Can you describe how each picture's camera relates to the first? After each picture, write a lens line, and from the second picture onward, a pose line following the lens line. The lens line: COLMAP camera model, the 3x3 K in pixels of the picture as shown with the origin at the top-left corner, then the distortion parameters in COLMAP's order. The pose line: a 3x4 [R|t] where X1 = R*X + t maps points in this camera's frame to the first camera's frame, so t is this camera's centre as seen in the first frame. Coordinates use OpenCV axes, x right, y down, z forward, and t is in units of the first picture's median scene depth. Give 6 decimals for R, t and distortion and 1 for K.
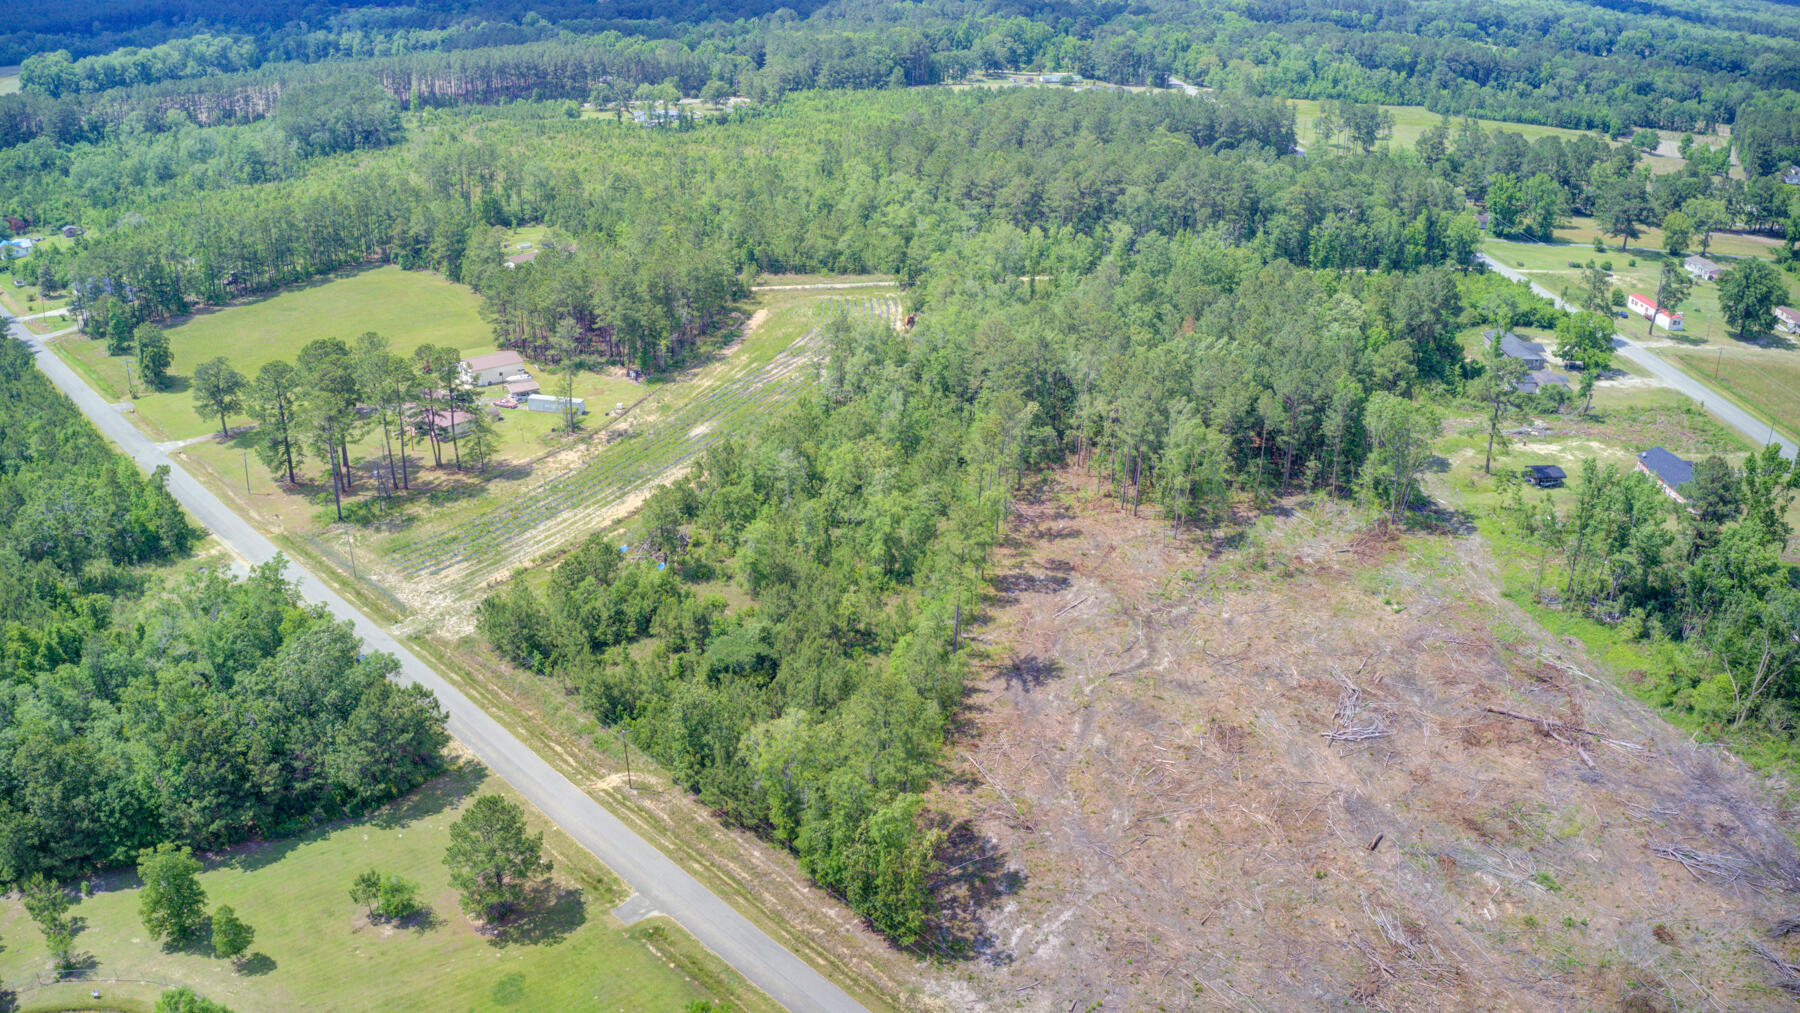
lens RADIAL K [[1427.6, 0, 893.6], [0, 1427.6, 502.8], [0, 0, 1]] dist [-0.187011, 0.016727]
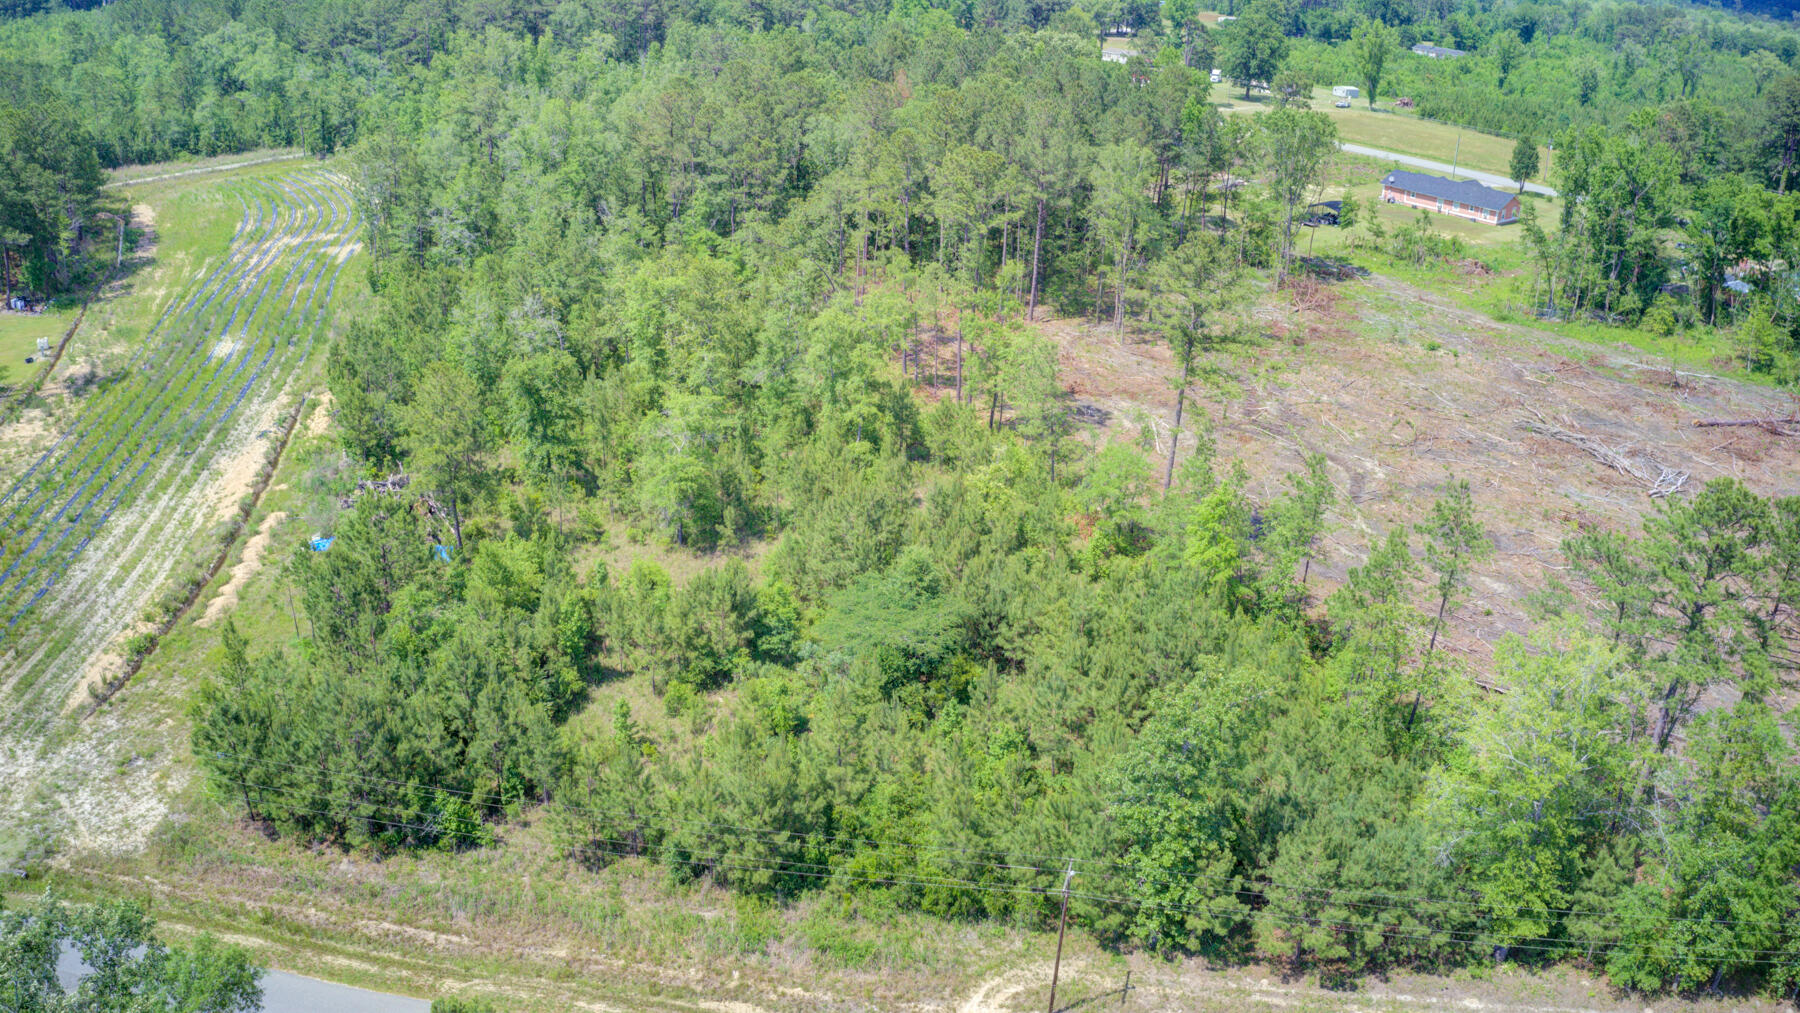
lens RADIAL K [[1427.6, 0, 900.0], [0, 1427.6, 497.8], [0, 0, 1]] dist [-0.187011, 0.016727]
pose [[0.789432, -0.230203, 0.569037, -0.301364], [0.224635, 0.971054, 0.081200, 0.024315], [-0.571258, 0.063724, 0.818293, 0.545561]]
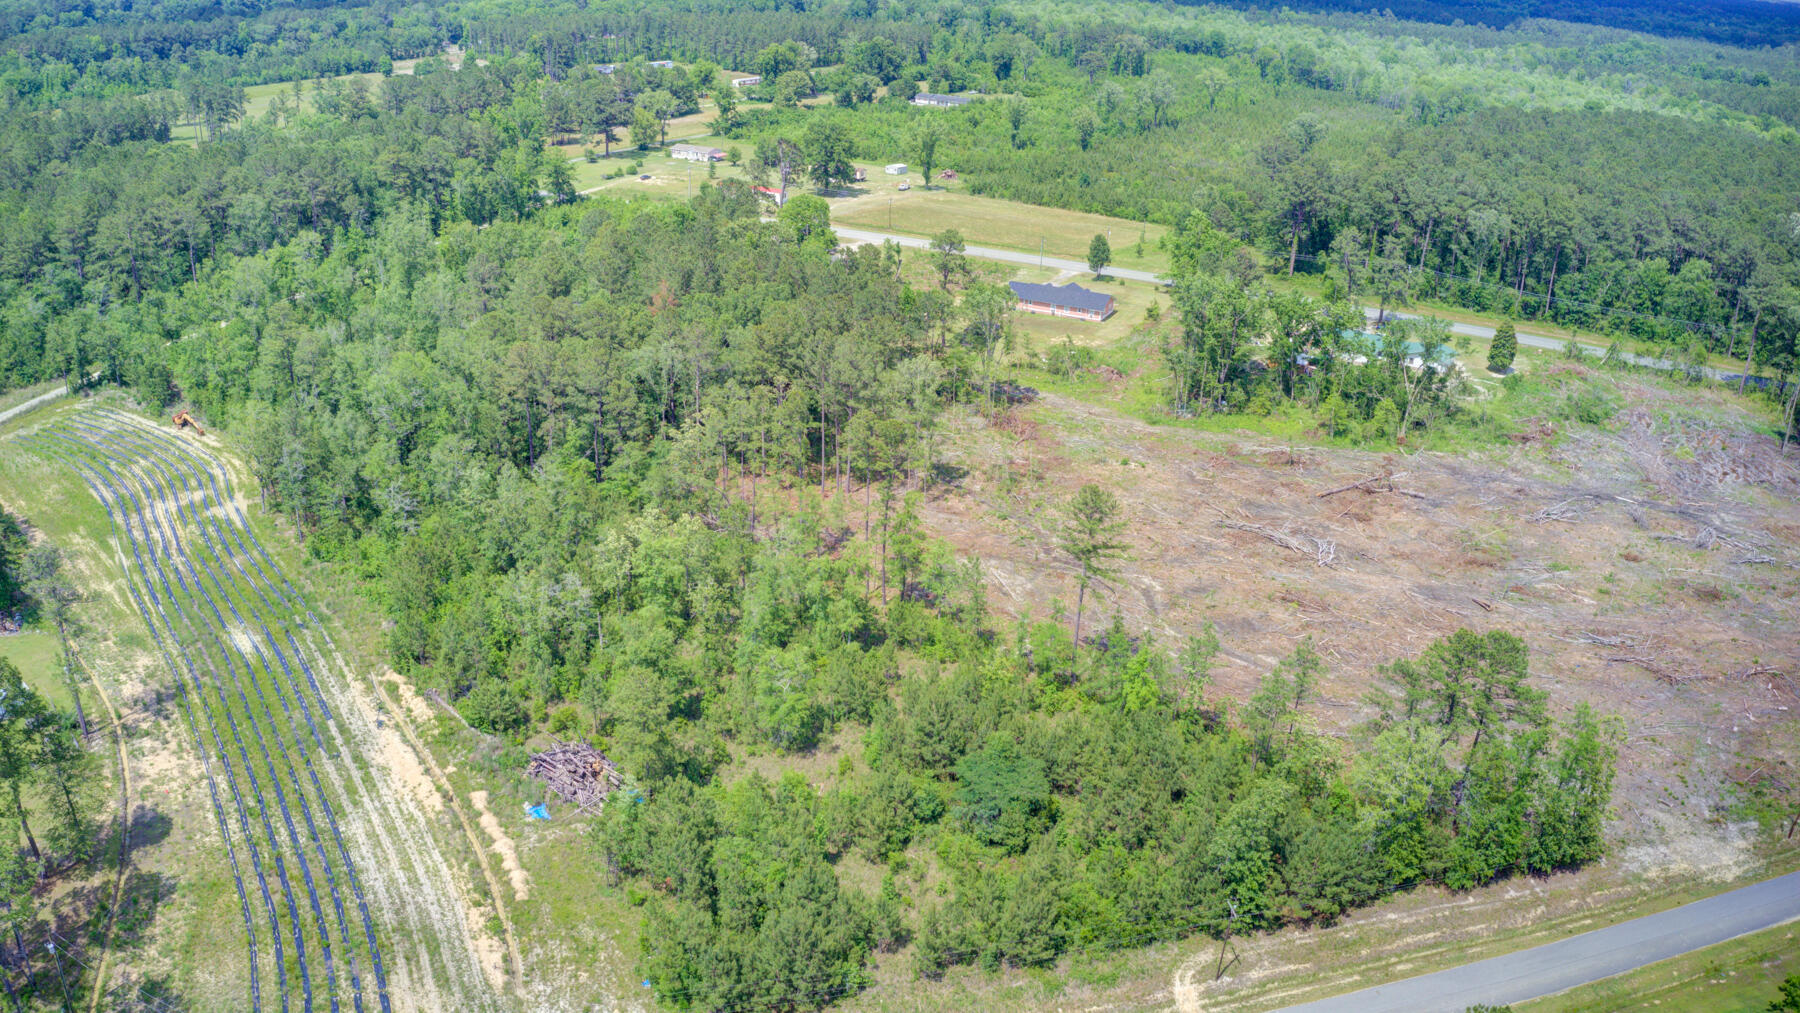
lens RADIAL K [[1427.6, 0, 900.8], [0, 1427.6, 491.5], [0, 0, 1]] dist [-0.187011, 0.016727]
pose [[0.486709, -0.341660, 0.803979, -0.565577], [0.333666, 0.923271, 0.190361, -0.161120], [-0.807329, 0.175610, 0.563365, 0.528643]]
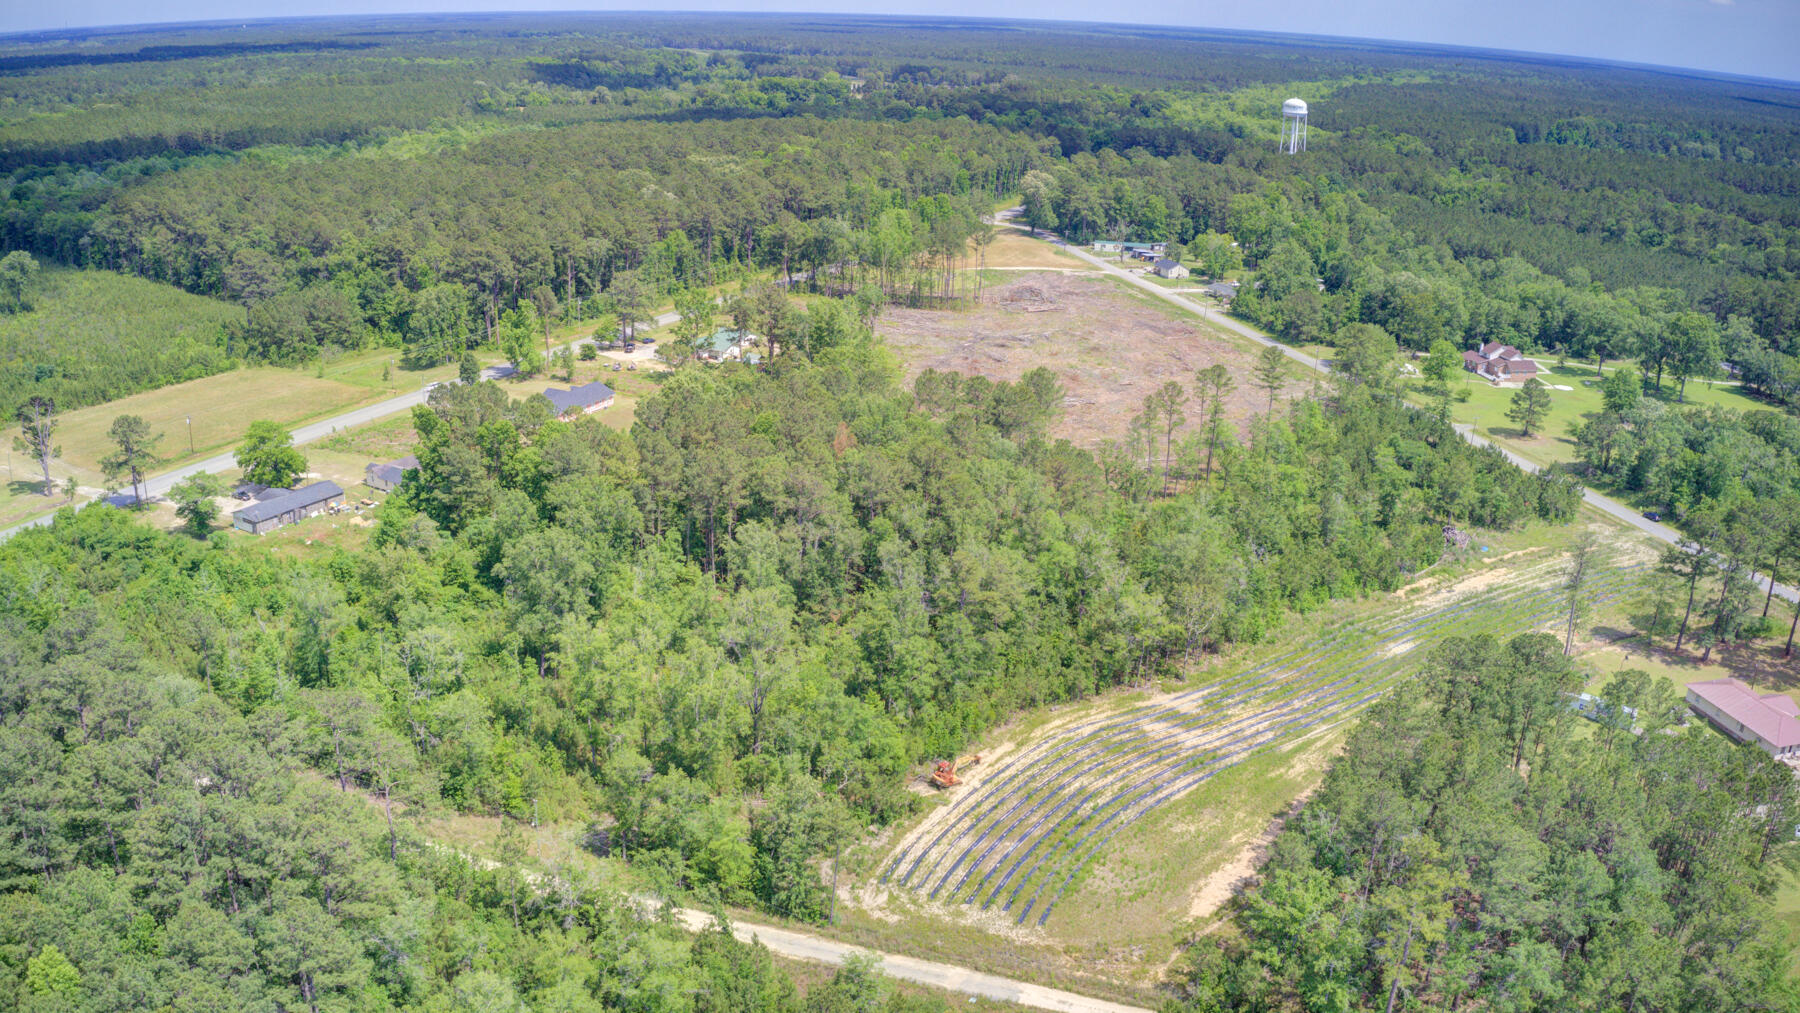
lens RADIAL K [[1427.6, 0, 909.5], [0, 1427.6, 503.2], [0, 0, 1]] dist [-0.187011, 0.016727]
pose [[-0.872734, -0.202771, 0.444094, -0.282041], [0.158993, 0.742016, 0.651255, -0.822781], [-0.461581, 0.638980, -0.615343, 1.938424]]
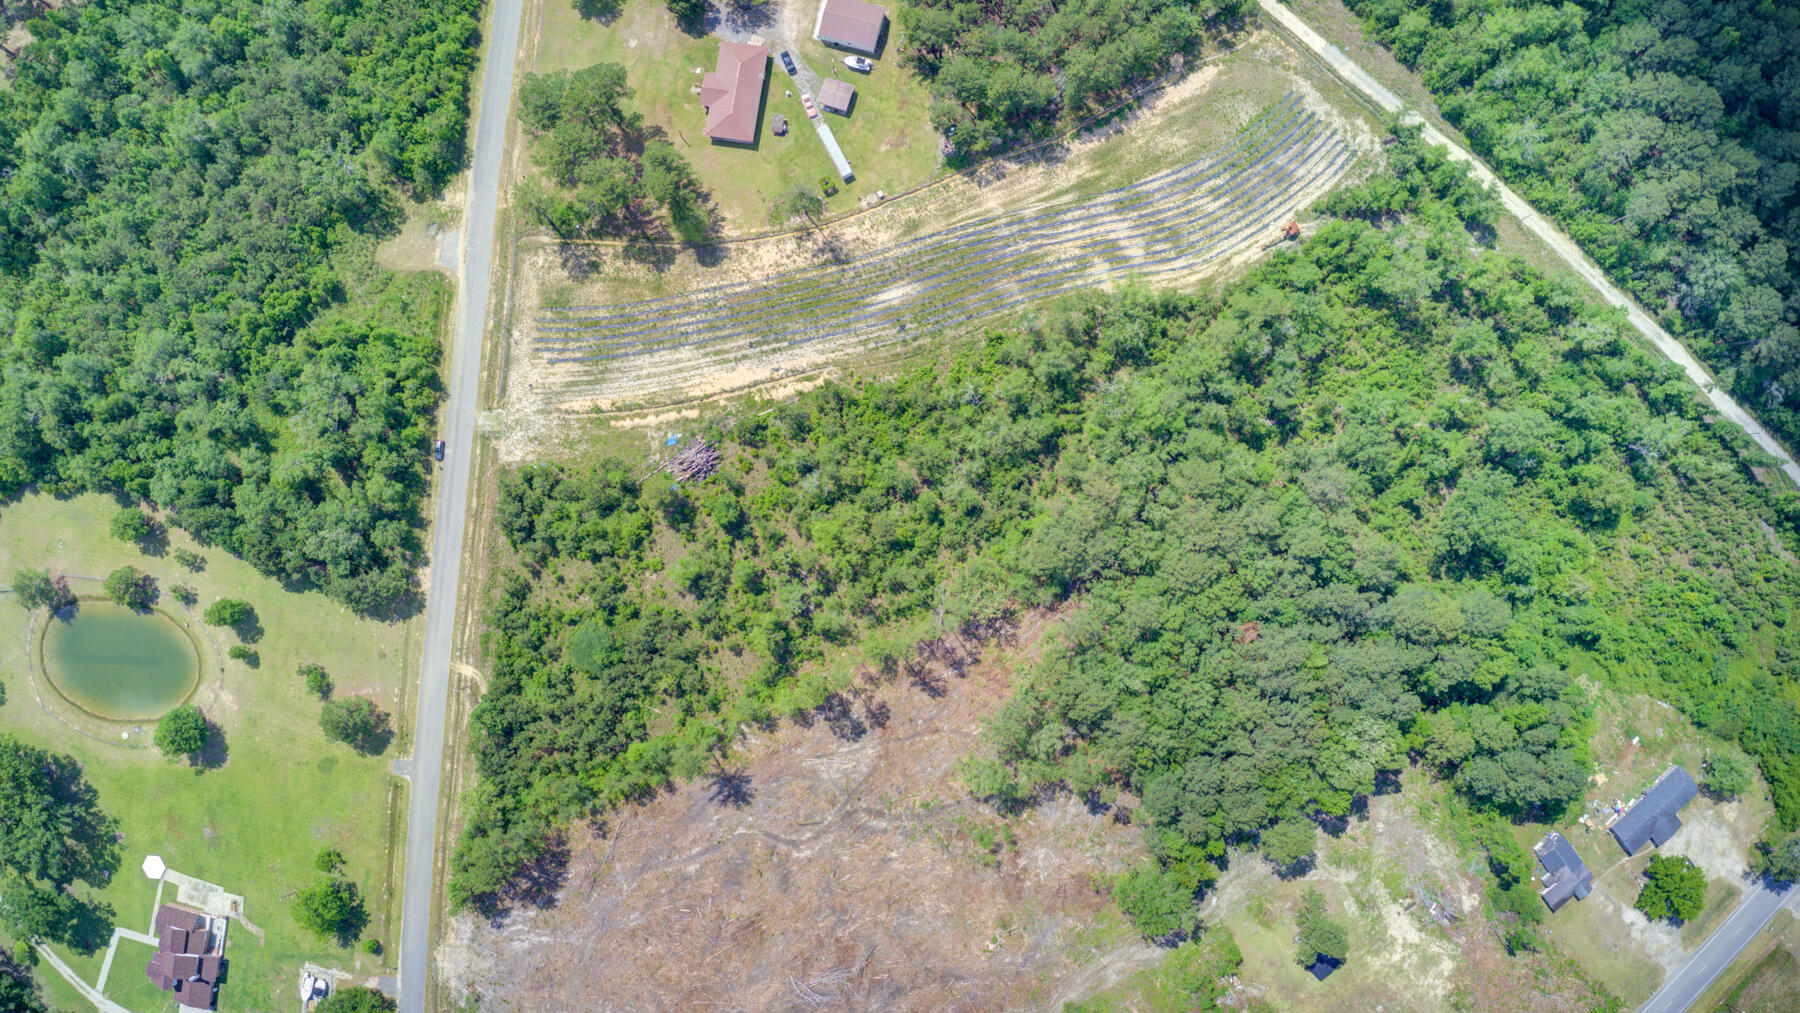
lens RADIAL K [[1427.6, 0, 890.0], [0, 1427.6, 504.6], [0, 0, 1]] dist [-0.187011, 0.016727]
pose [[0.636635, 0.769641, -0.048470, 0.038878], [-0.292033, 0.298782, 0.908541, -1.188972], [0.713732, -0.564254, 0.414976, 0.598456]]
